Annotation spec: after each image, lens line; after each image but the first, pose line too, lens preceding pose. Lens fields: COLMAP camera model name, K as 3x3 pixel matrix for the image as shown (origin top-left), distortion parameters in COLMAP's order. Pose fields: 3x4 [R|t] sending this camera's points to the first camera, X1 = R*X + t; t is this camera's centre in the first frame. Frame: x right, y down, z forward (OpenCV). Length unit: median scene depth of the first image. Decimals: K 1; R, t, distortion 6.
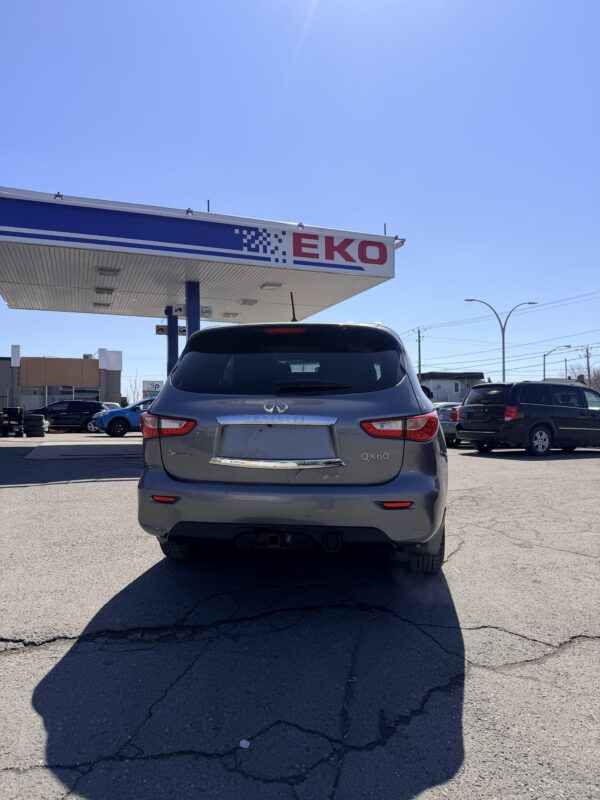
lens RADIAL K [[542.4, 0, 300.0], [0, 542.4, 434.7], [0, 0, 1]] dist [0.062222, -0.074377]
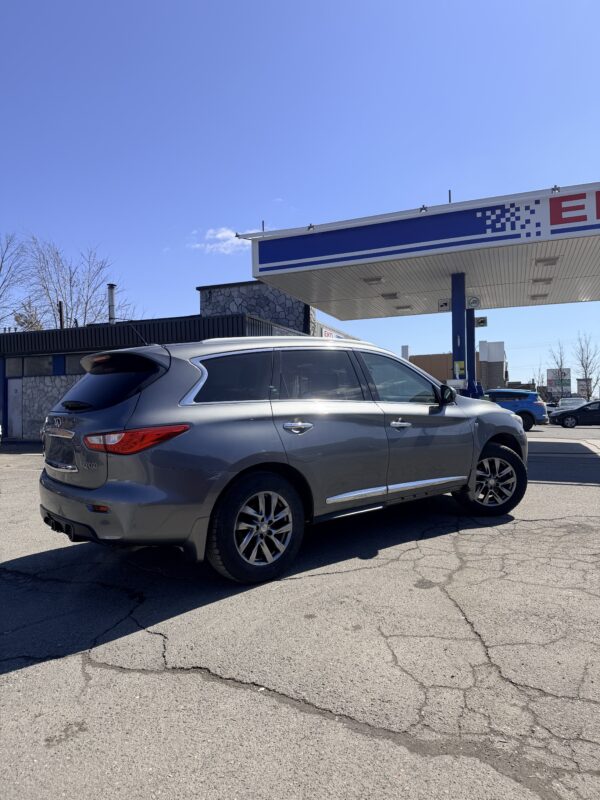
lens RADIAL K [[545.7, 0, 302.6], [0, 545.7, 432.5], [0, 0, 1]] dist [0.048958, -0.073335]
pose [[0.739031, 0.021269, -0.673336, 0.293622], [-0.011693, 0.999756, 0.018747, -0.013593], [0.673570, -0.005981, 0.739099, 0.097508]]
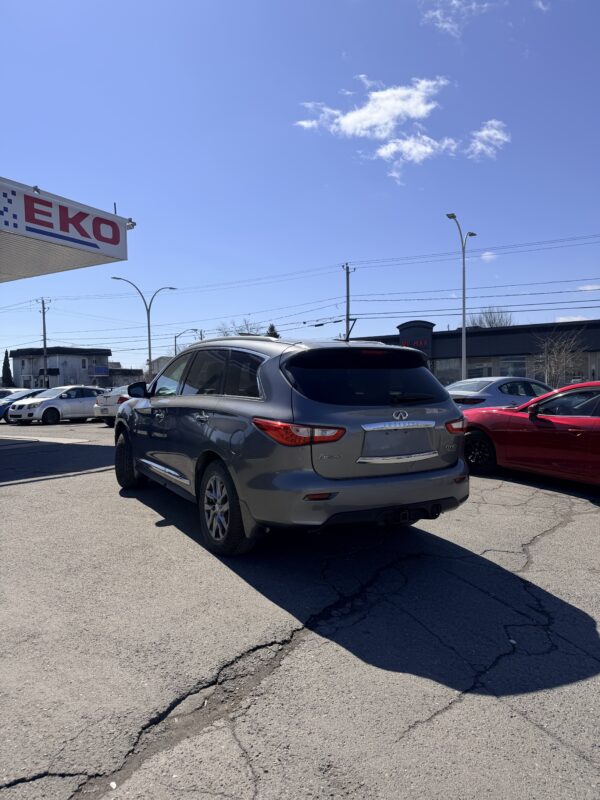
lens RADIAL K [[542.4, 0, 300.0], [0, 542.4, 434.7], [0, 0, 1]] dist [0.062222, -0.074377]
pose [[0.781150, -0.062287, 0.621229, -0.240718], [0.035479, 0.997832, 0.055434, -0.019570], [-0.623335, -0.021262, 0.781666, 0.029788]]
